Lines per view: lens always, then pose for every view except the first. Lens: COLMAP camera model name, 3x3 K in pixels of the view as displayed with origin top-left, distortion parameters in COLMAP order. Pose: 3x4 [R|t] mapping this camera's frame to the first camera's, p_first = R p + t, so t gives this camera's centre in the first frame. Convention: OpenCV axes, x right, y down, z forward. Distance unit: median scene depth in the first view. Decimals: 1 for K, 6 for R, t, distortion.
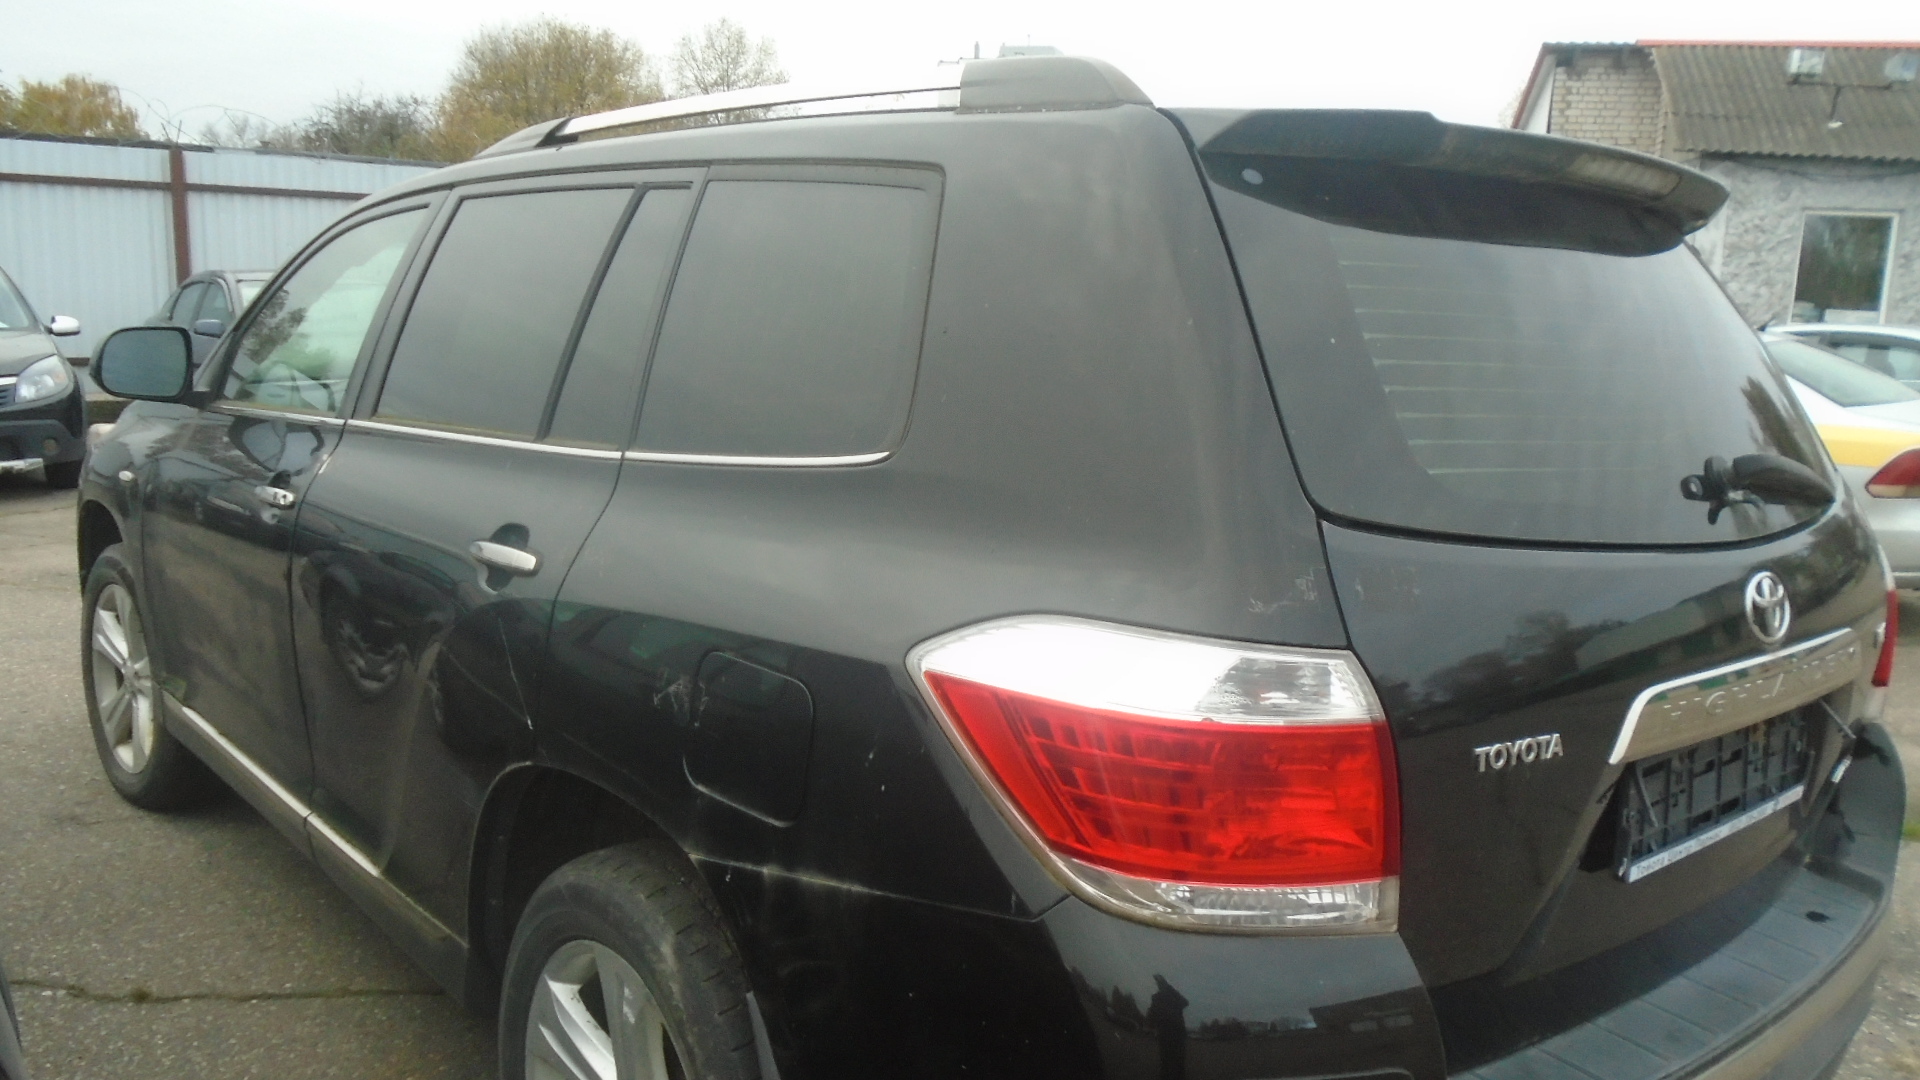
lens RADIAL K [[1504.5, 0, 960.4], [0, 1504.5, 542.0], [0, 0, 1]] dist [-0.021796, 0.006300]
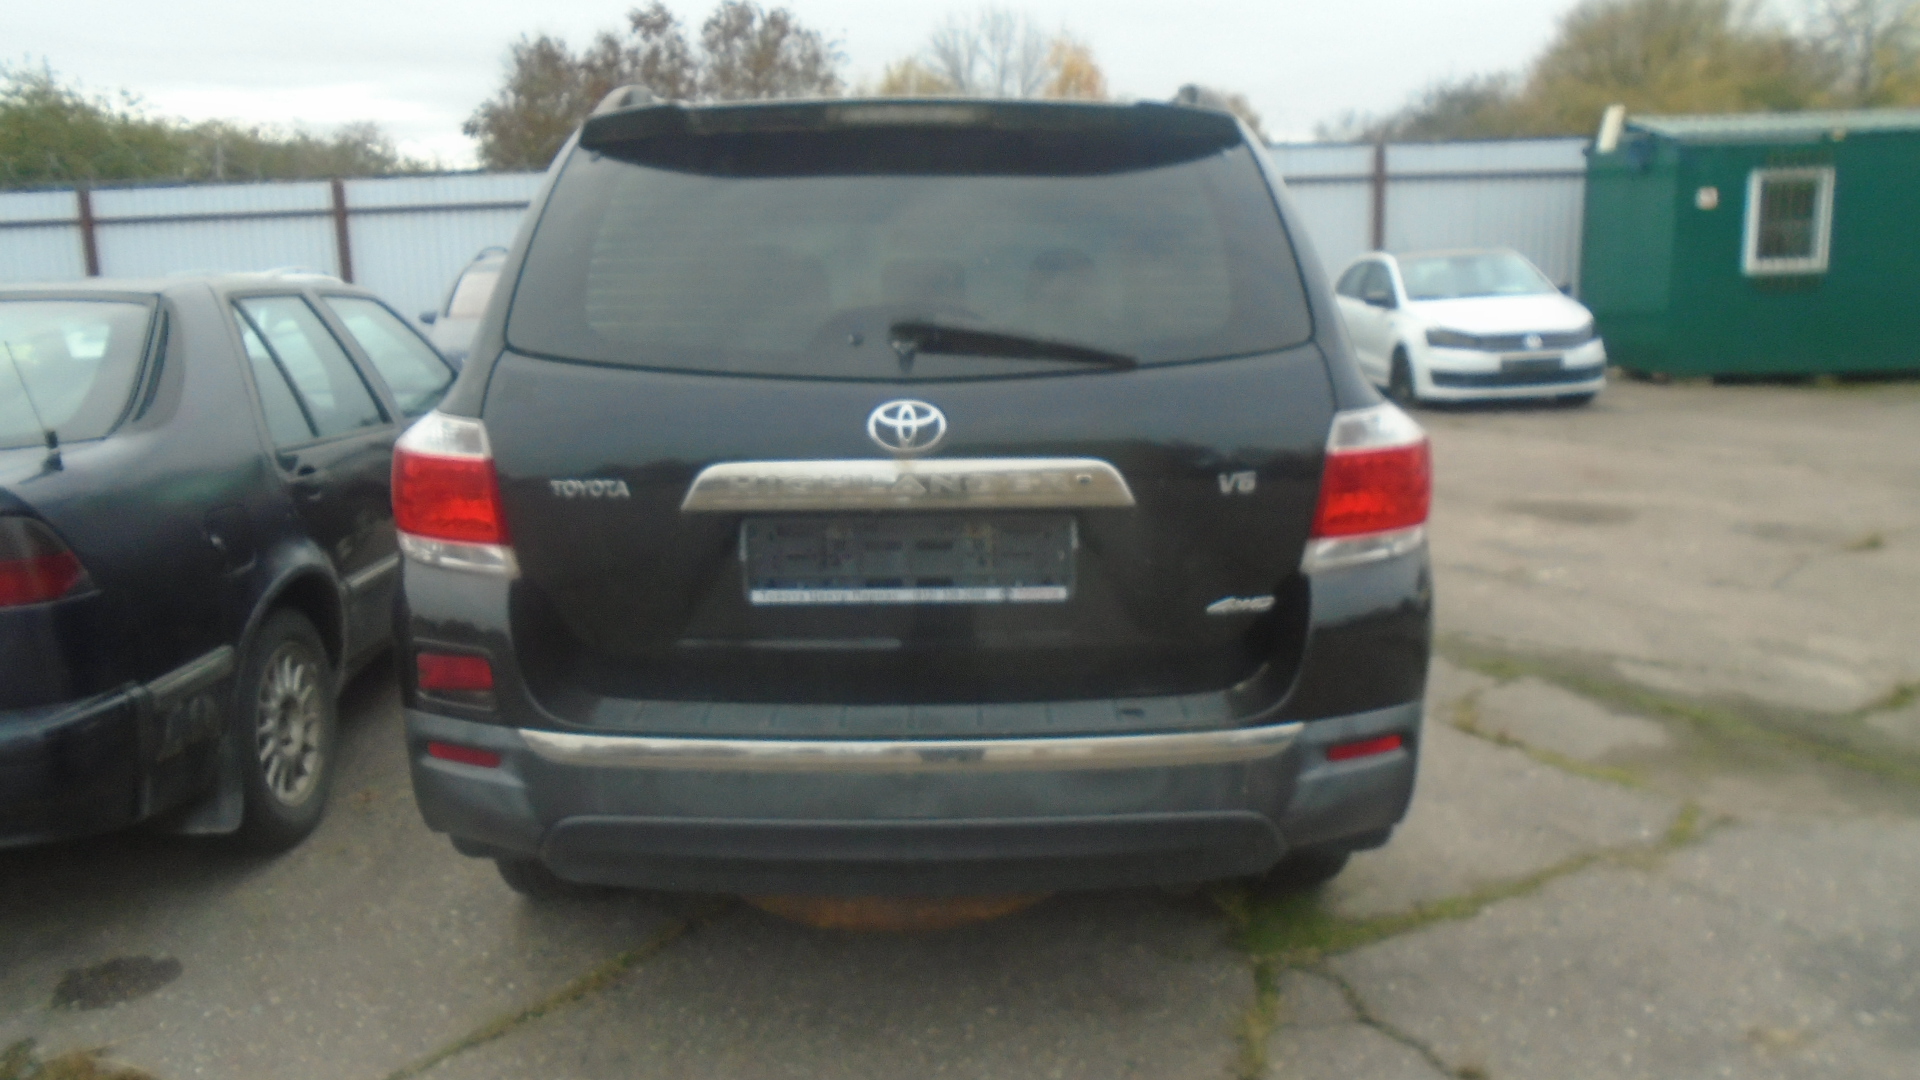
lens RADIAL K [[1504.5, 0, 955.1], [0, 1504.5, 543.0], [0, 0, 1]] dist [-0.021796, 0.006300]
pose [[0.745523, 0.065781, -0.663226, 1.146093], [-0.054575, 0.997801, 0.037618, 0.072649], [0.664242, 0.008150, 0.747473, 0.007849]]
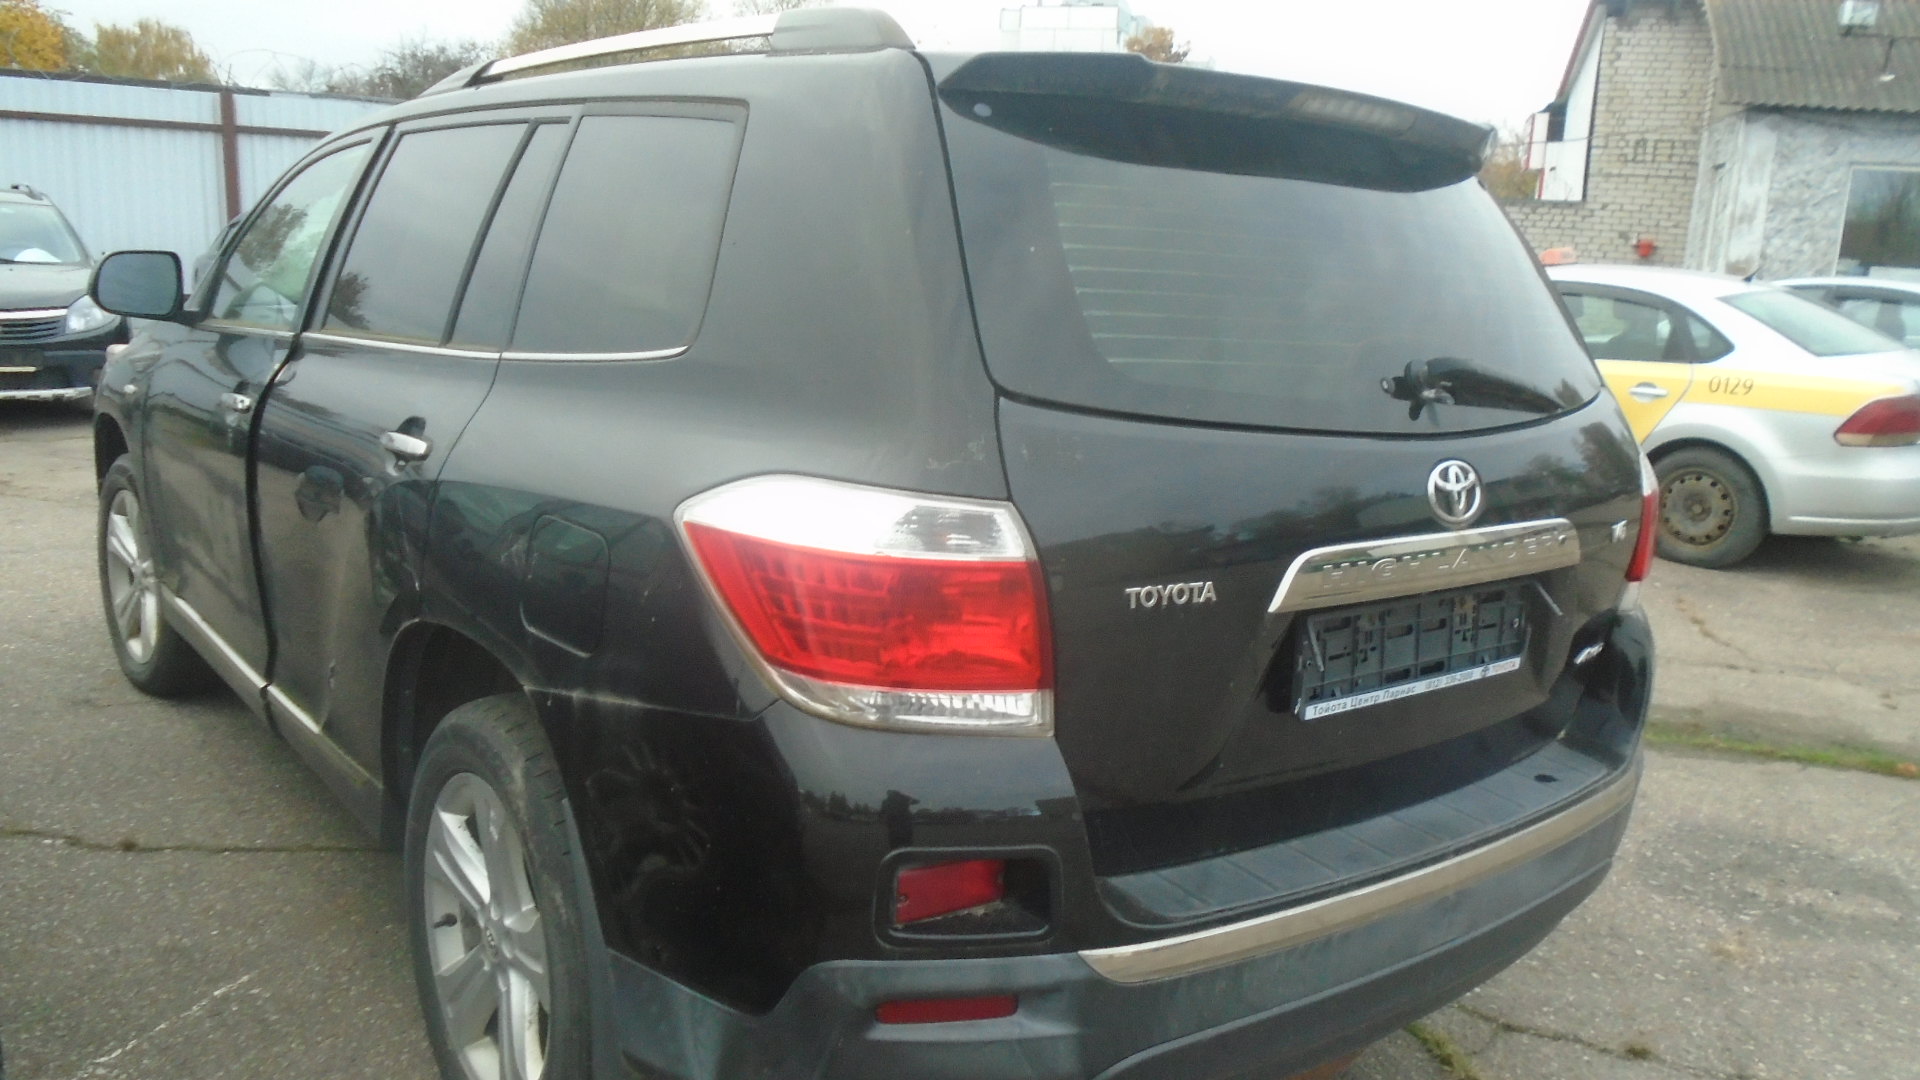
lens RADIAL K [[1504.5, 0, 963.8], [0, 1504.5, 547.4], [0, 0, 1]] dist [-0.021796, 0.006300]
pose [[0.999199, 0.016605, -0.036398, 0.159314], [-0.015326, 0.999265, 0.035140, 0.039740], [0.036954, -0.034555, 0.998719, -0.128030]]
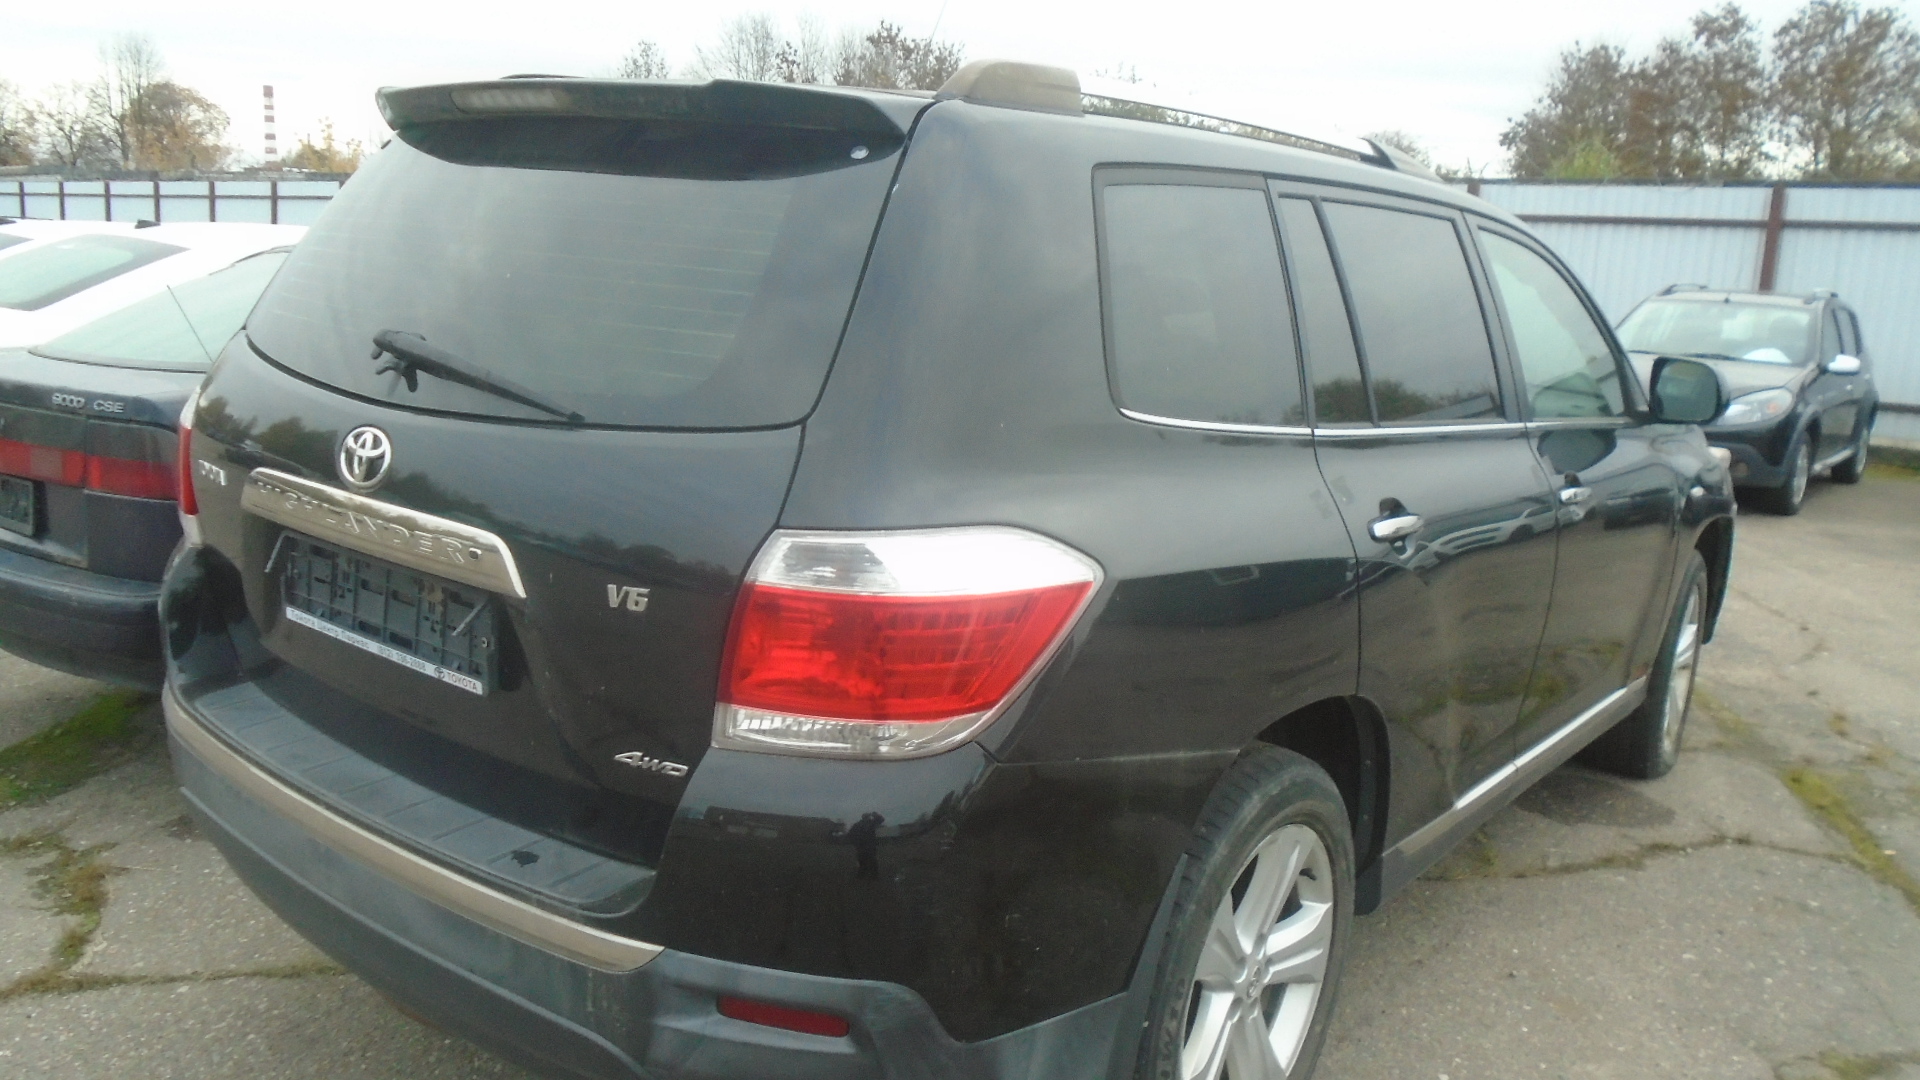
lens RADIAL K [[1504.5, 0, 974.0], [0, 1504.5, 541.8], [0, 0, 1]] dist [-0.021796, 0.006300]
pose [[0.171185, 0.153665, -0.973182, 1.376277], [-0.204142, 0.971858, 0.117547, -0.099417], [0.963858, 0.178545, 0.197737, 0.957970]]
